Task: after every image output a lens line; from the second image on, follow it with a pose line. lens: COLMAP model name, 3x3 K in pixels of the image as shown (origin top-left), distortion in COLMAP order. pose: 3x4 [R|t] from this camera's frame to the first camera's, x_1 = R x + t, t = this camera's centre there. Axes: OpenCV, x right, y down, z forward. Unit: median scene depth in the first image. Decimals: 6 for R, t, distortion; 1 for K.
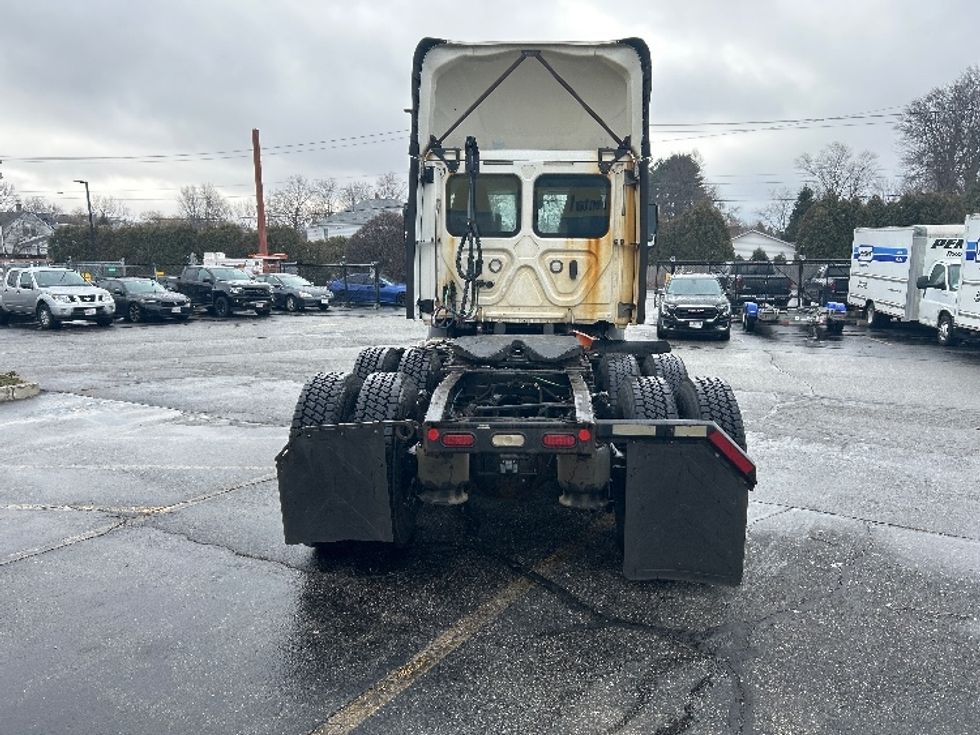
lens RADIAL K [[727.6, 0, 484.4], [0, 727.6, 373.3], [0, 0, 1]] dist [0.032016, -0.003039]
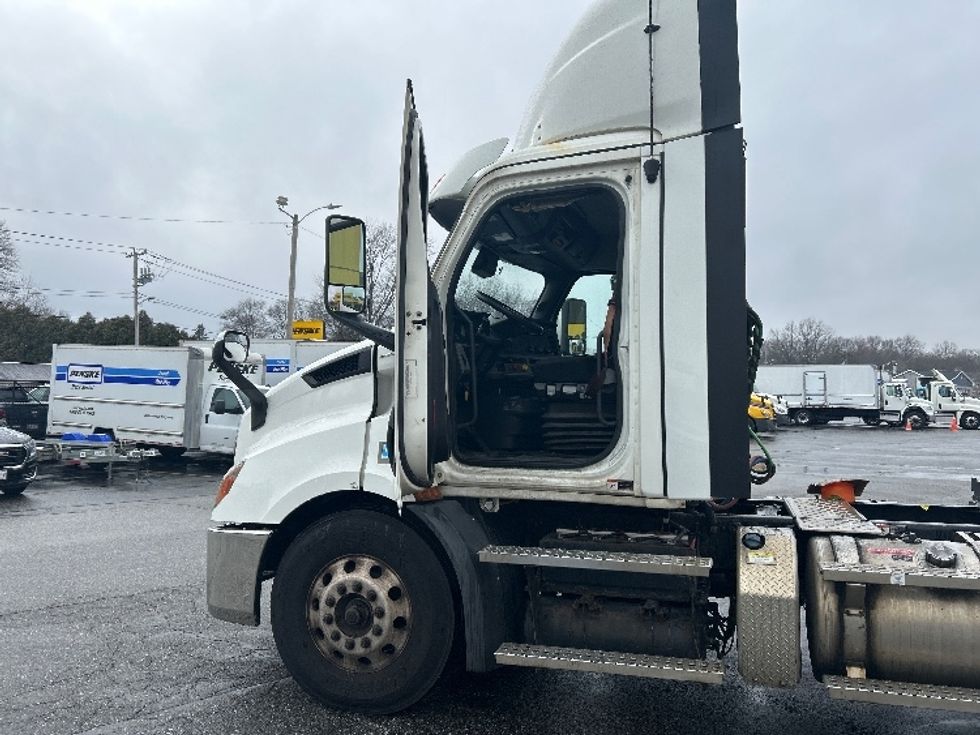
lens RADIAL K [[733.1, 0, 490.0], [0, 733.1, 367.5], [0, 0, 1]] dist [0.030507, -0.005213]
pose [[0.265798, 0.041109, 0.963152, -0.547465], [0.129464, 0.988518, -0.077919, -0.131670], [-0.955296, 0.145404, 0.257424, 1.008337]]
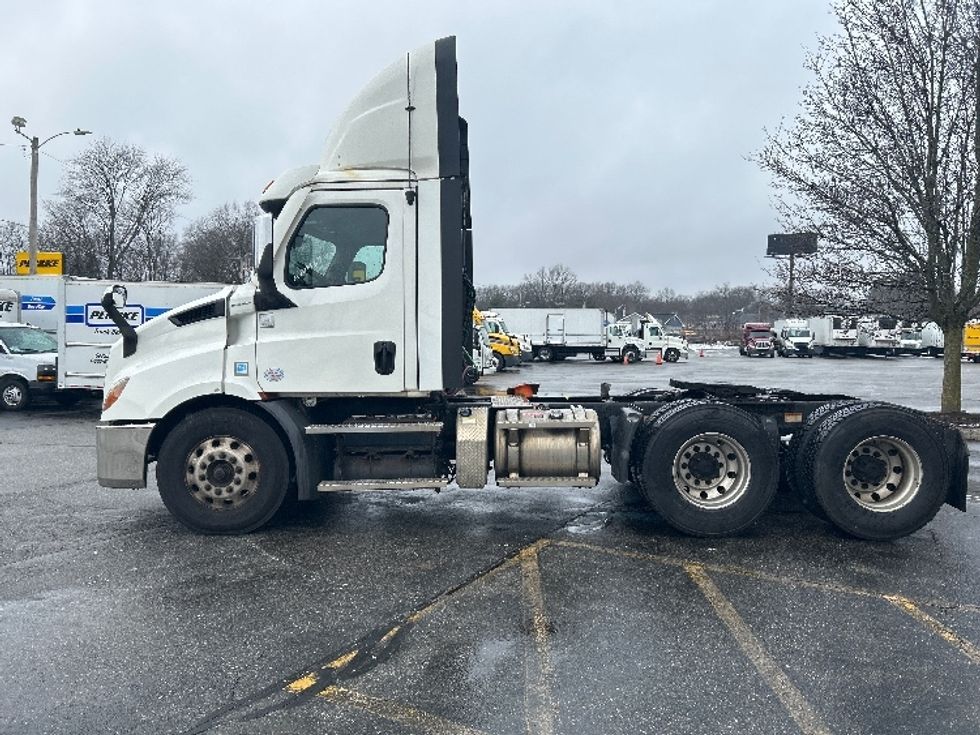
lens RADIAL K [[724.6, 0, 490.0], [0, 724.6, 367.5], [0, 0, 1]] dist [0.033442, -0.005769]
pose [[-0.047532, -0.039813, 0.998076, -0.850416], [0.135439, 0.989720, 0.045930, -0.123660], [-0.989645, 0.137362, -0.041651, 0.986299]]
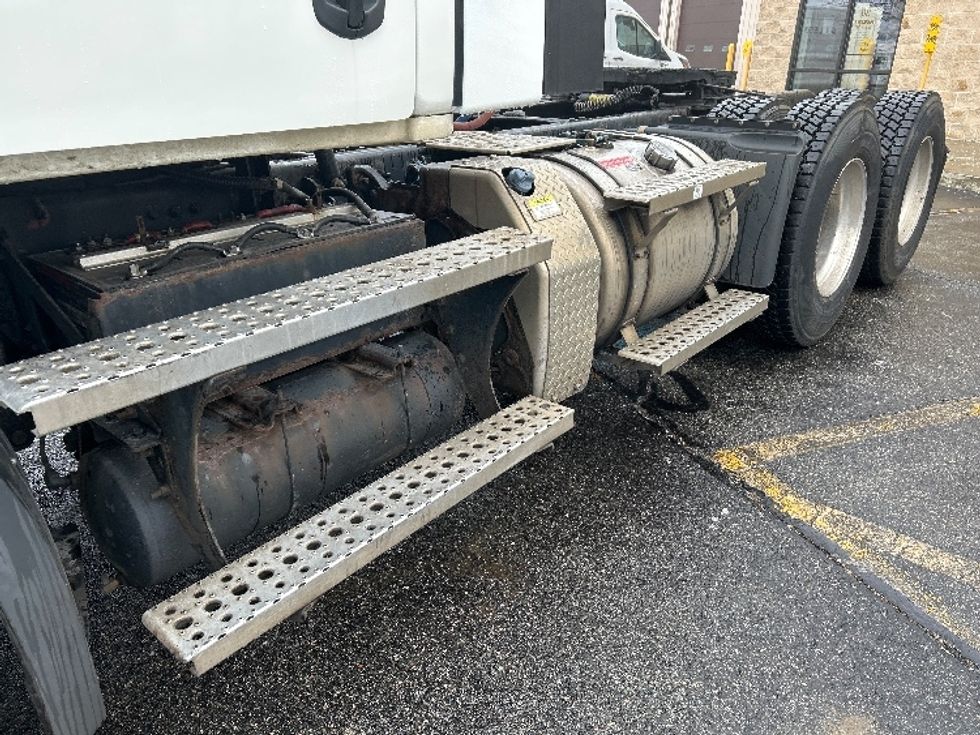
lens RADIAL K [[724.6, 0, 490.0], [0, 724.6, 367.5], [0, 0, 1]] dist [0.033442, -0.005769]
pose [[-0.782202, -0.256643, 0.567709, -0.219983], [0.077161, 0.864294, 0.497033, -0.110503], [-0.618228, 0.432585, -0.656250, 1.180317]]
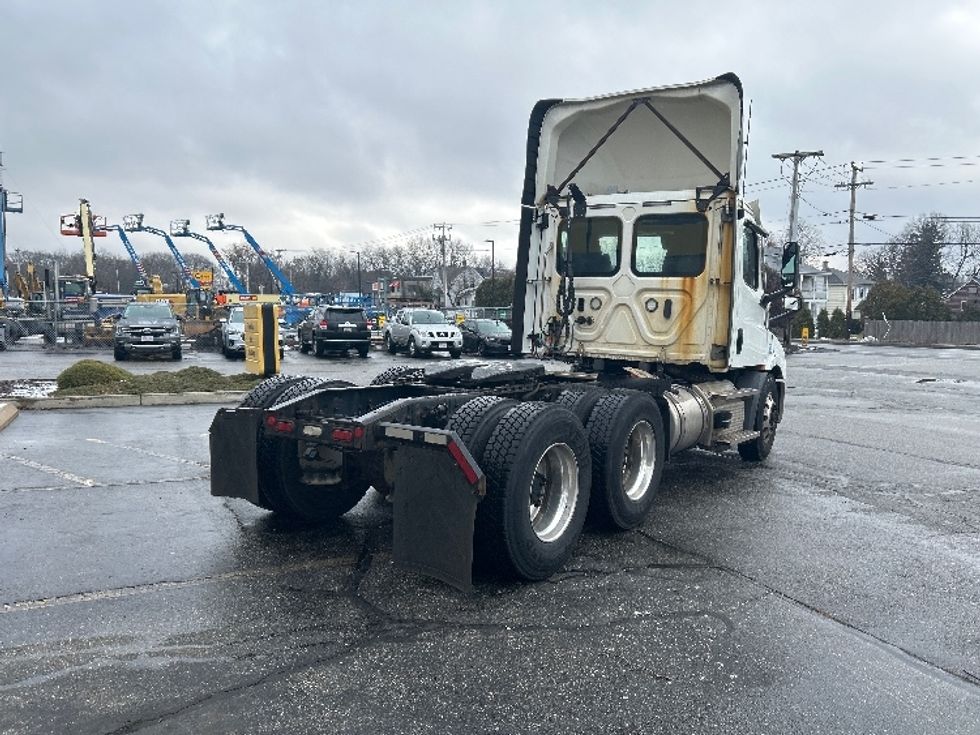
lens RADIAL K [[724.6, 0, 490.0], [0, 724.6, 367.5], [0, 0, 1]] dist [0.033442, -0.005769]
pose [[0.858013, 0.059736, -0.510142, 0.422089], [-0.097971, 0.994012, -0.048383, 0.007914], [0.504198, 0.091493, 0.858728, 0.041297]]
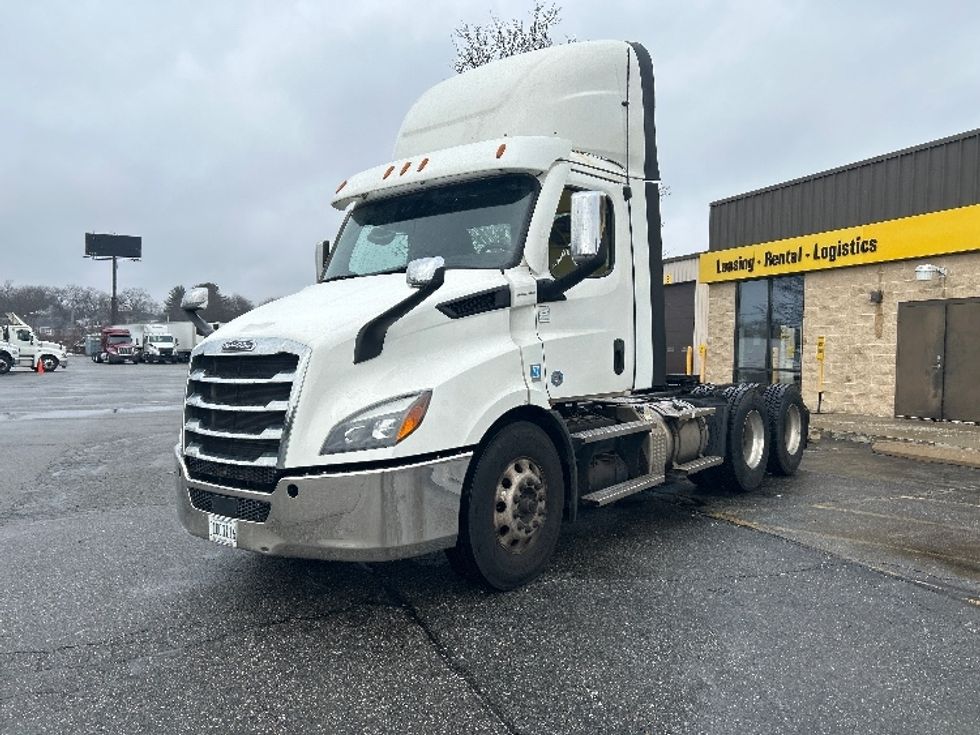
lens RADIAL K [[724.6, 0, 490.0], [0, 724.6, 367.5], [0, 0, 1]] dist [0.033442, -0.005769]
pose [[-0.799120, -0.018428, 0.600889, -0.422711], [0.082594, 0.986686, 0.140101, -0.215348], [-0.595470, 0.161587, -0.786959, 1.709838]]
